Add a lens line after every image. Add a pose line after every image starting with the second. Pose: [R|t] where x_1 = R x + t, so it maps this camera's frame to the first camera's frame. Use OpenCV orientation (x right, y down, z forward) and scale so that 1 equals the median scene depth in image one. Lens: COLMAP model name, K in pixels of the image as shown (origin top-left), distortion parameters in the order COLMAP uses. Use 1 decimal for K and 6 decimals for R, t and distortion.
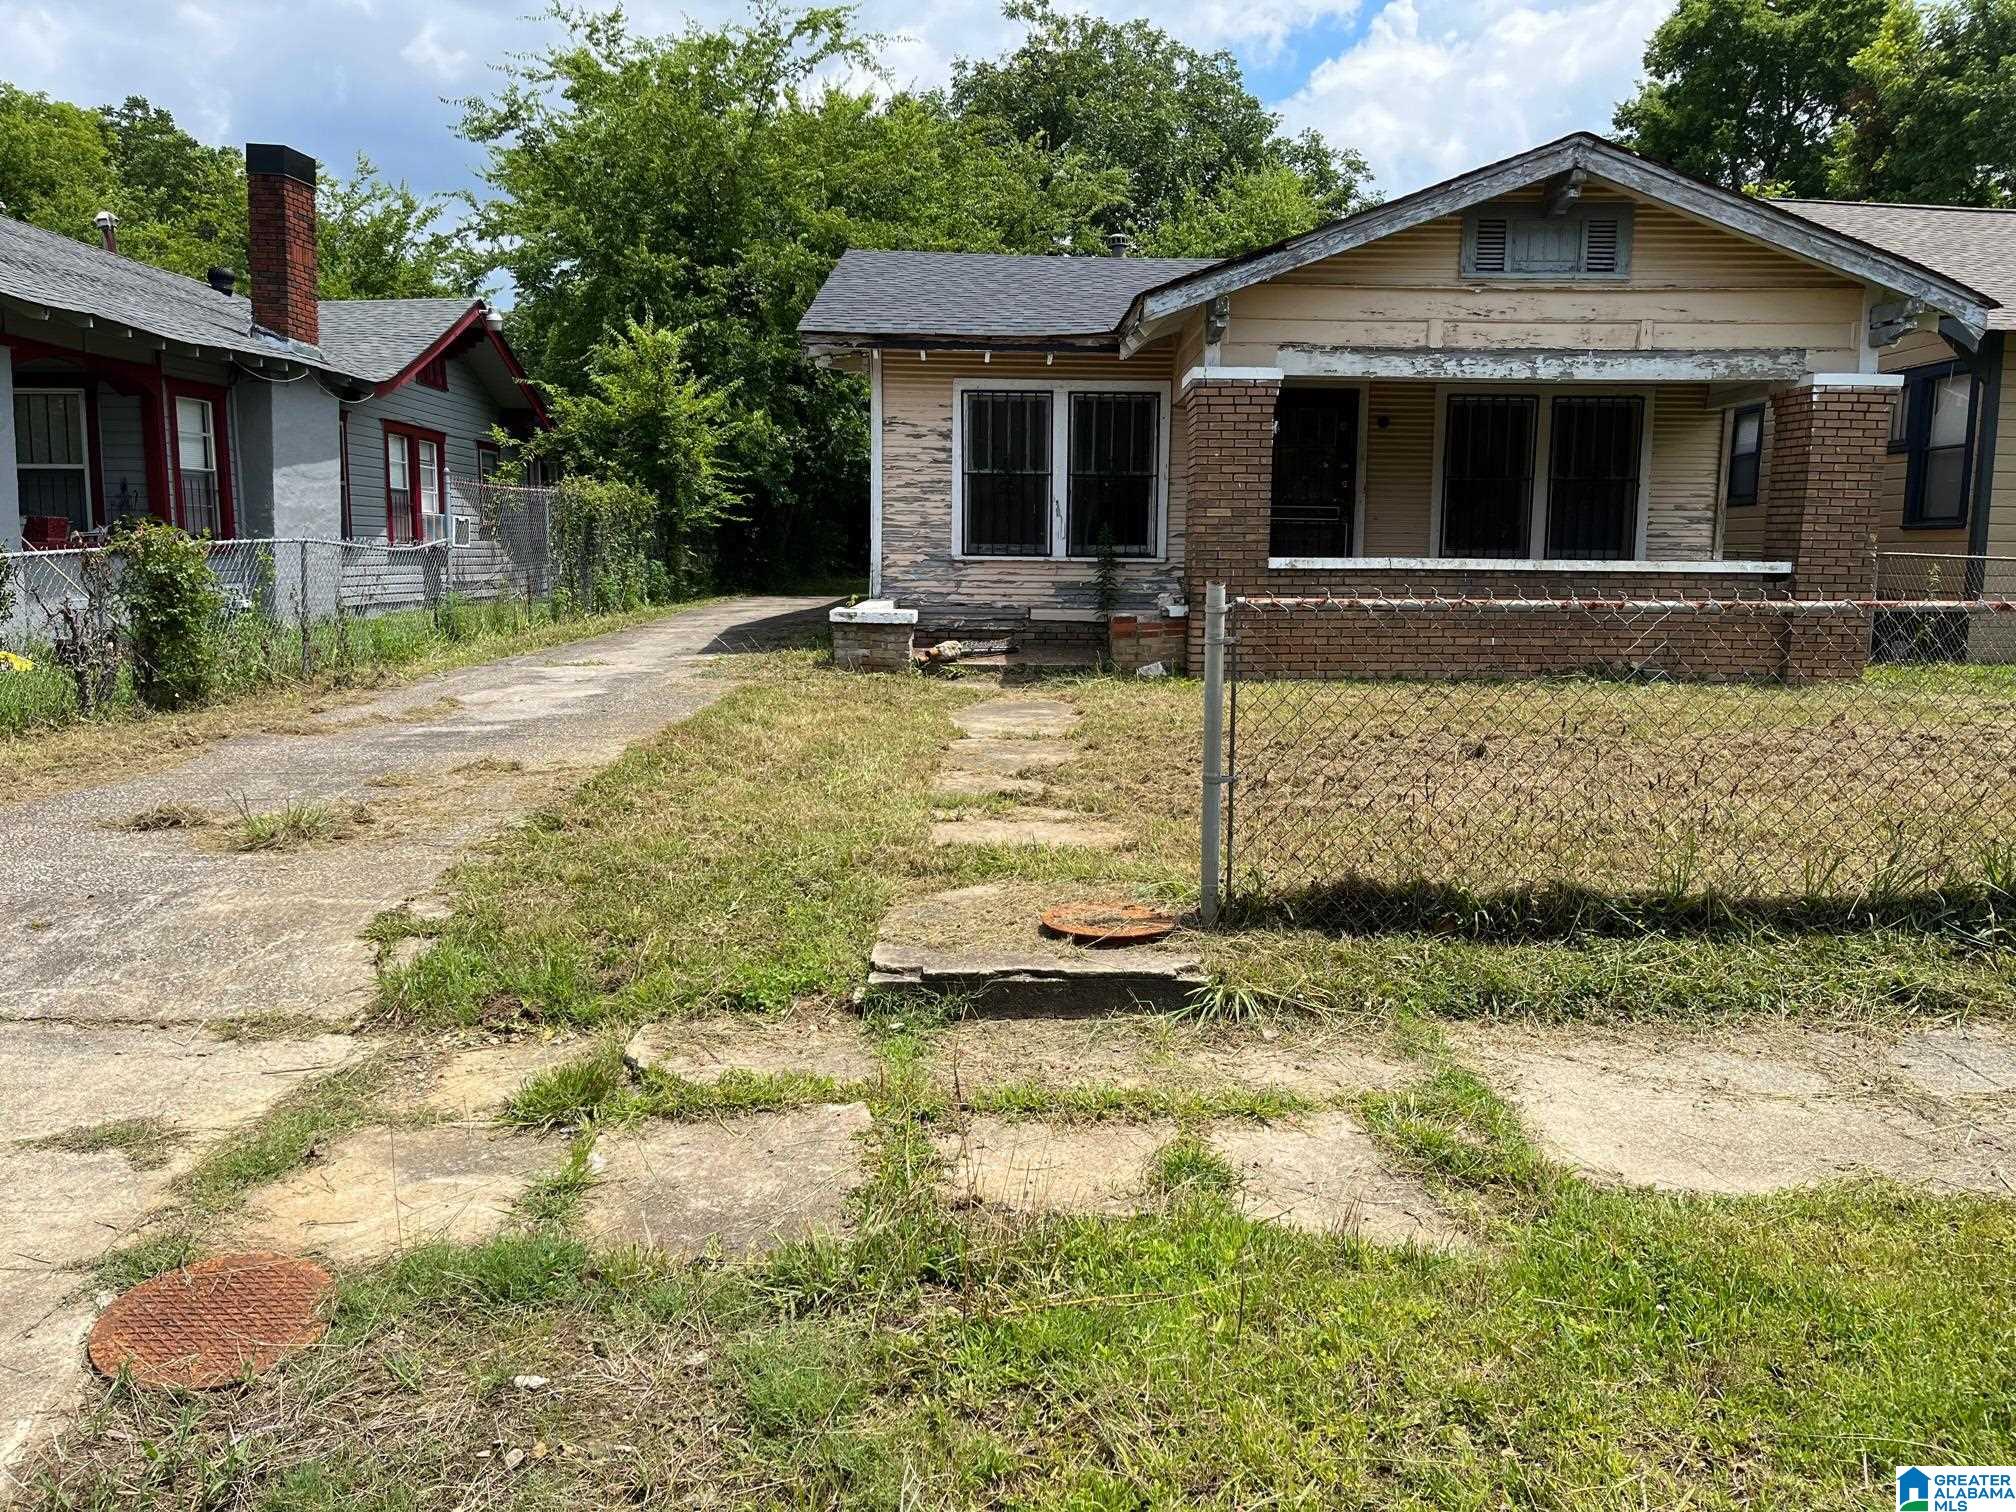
lens RADIAL K [[1532.7, 0, 1018.9], [0, 1532.7, 766.5], [0, 0, 1]] dist [0.062295, -0.093939]
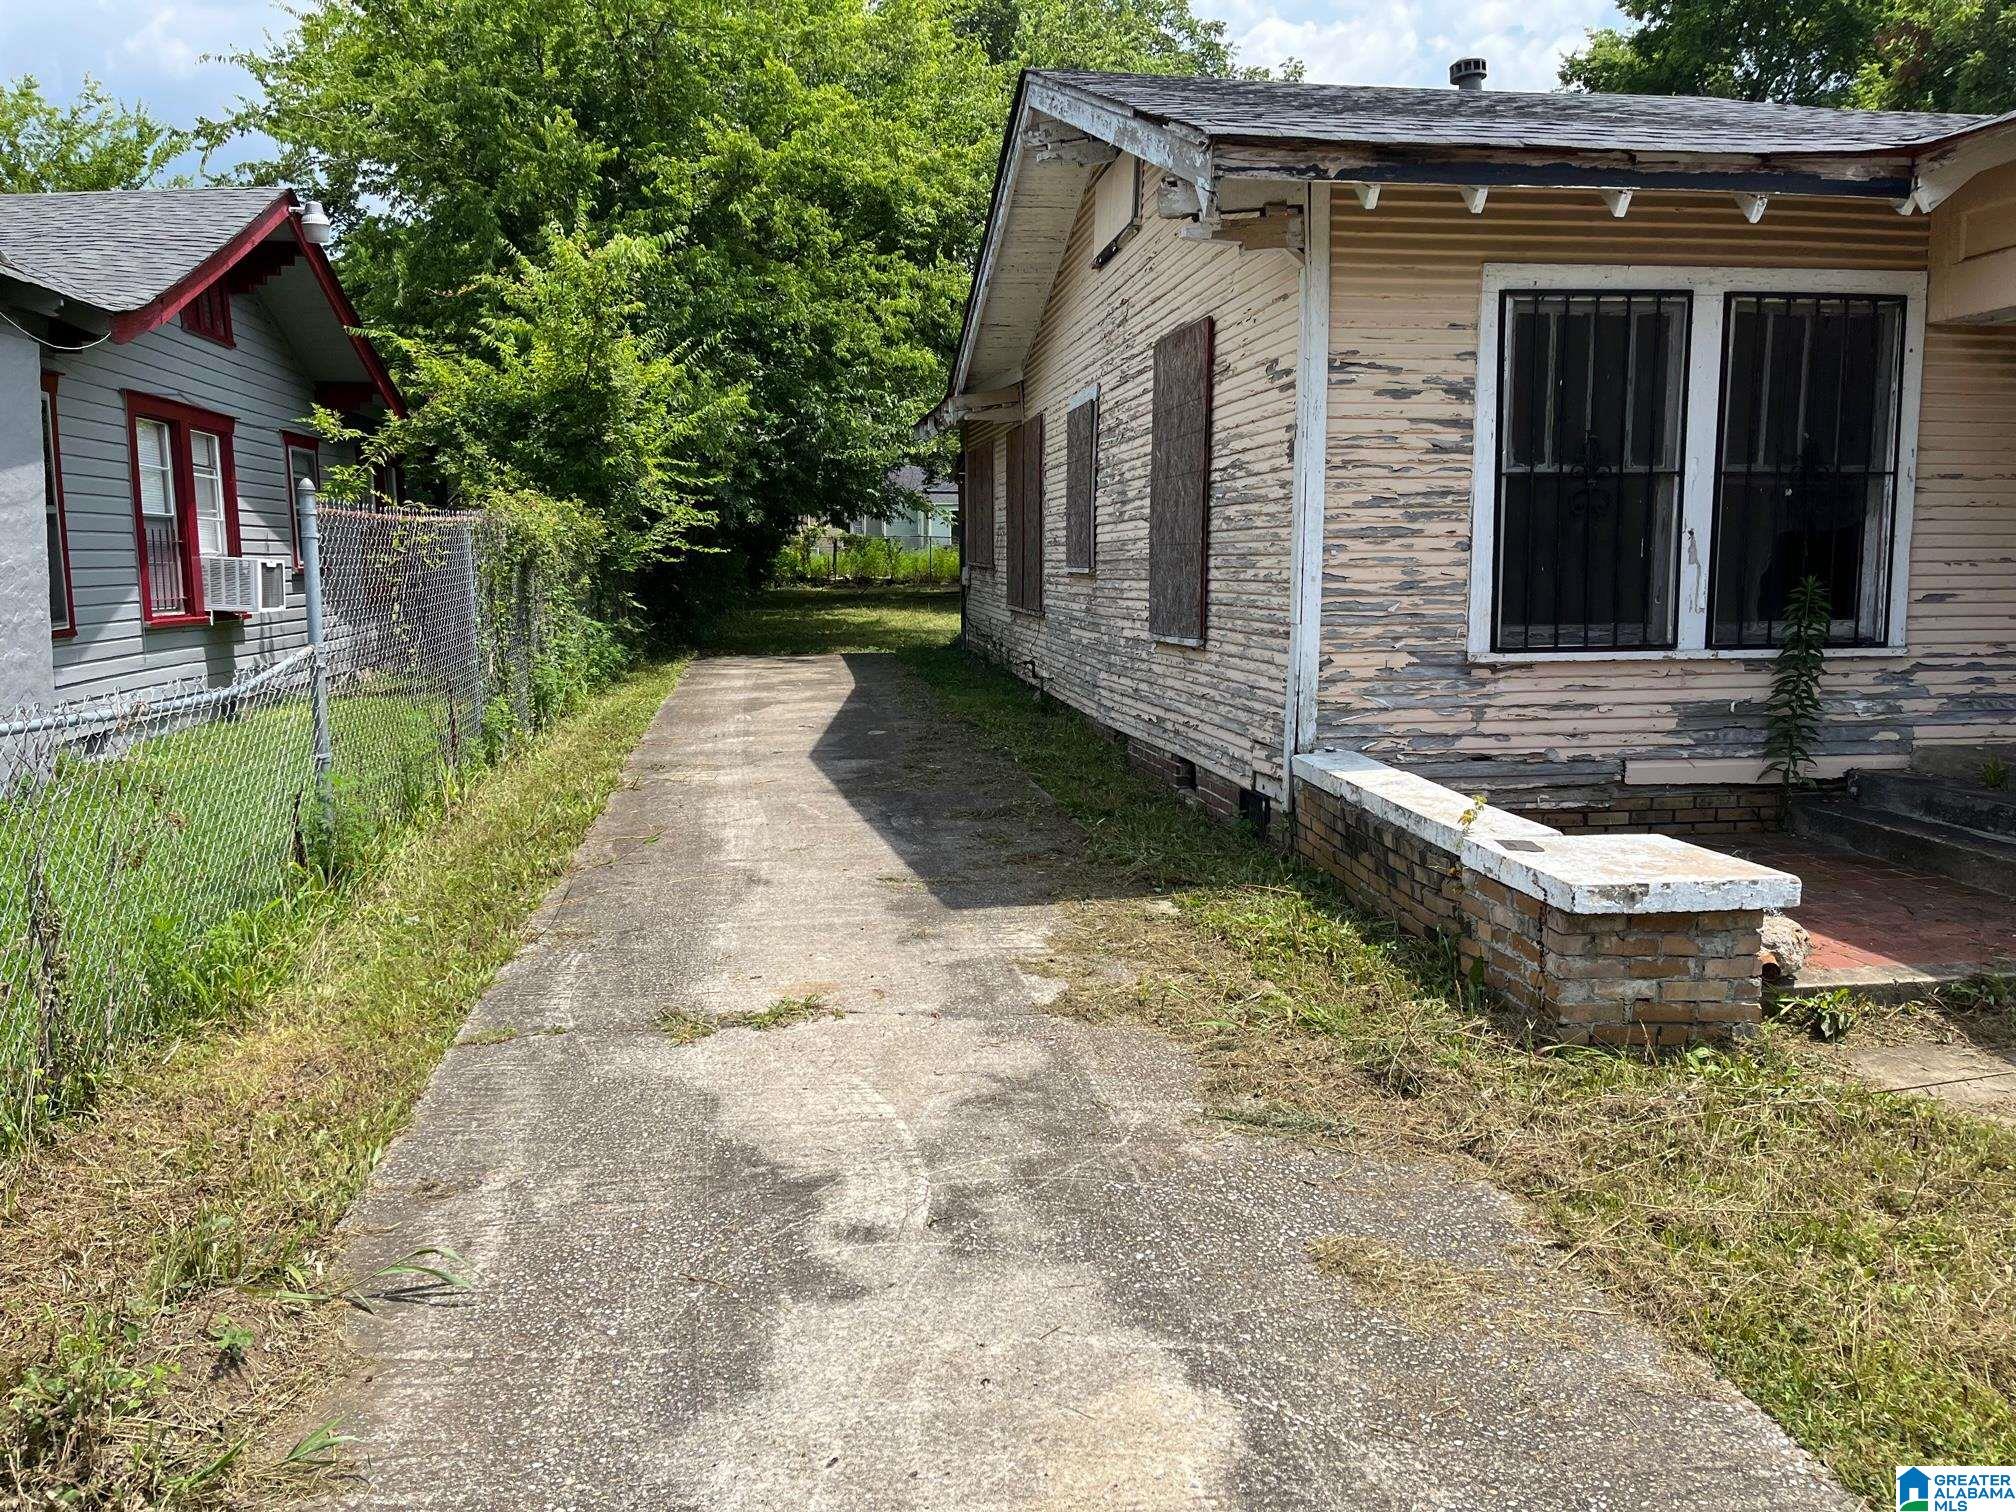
lens RADIAL K [[1554.2, 0, 1015.9], [0, 1554.2, 764.0], [0, 0, 1]] dist [0.080908, -0.116044]
pose [[0.991101, -0.035923, 0.128170, -0.565272], [0.036534, 0.999329, -0.002423, -0.257136], [-0.127997, 0.007084, 0.991749, 1.316035]]
